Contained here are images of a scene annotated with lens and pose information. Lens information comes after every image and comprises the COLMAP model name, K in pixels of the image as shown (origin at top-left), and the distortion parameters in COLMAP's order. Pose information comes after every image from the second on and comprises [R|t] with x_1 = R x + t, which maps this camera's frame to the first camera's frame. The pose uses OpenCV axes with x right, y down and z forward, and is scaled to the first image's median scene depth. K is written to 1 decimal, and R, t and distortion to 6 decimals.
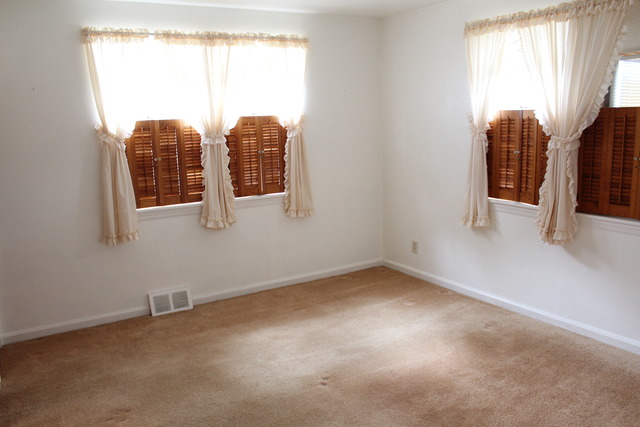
lens RADIAL K [[536.6, 0, 322.5], [0, 536.6, 212.7], [0, 0, 1]] dist [-0.139931, 0.119916]
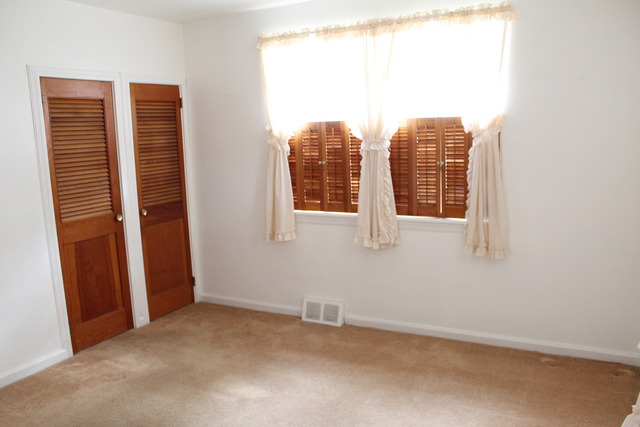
lens RADIAL K [[536.6, 0, 319.9], [0, 536.6, 218.8], [0, 0, 1]] dist [-0.139931, 0.119916]
pose [[0.500905, 0.154285, -0.851639, 0.511398], [-0.136098, 0.985783, 0.098539, -0.093147], [0.854734, 0.066548, 0.514782, 0.491235]]
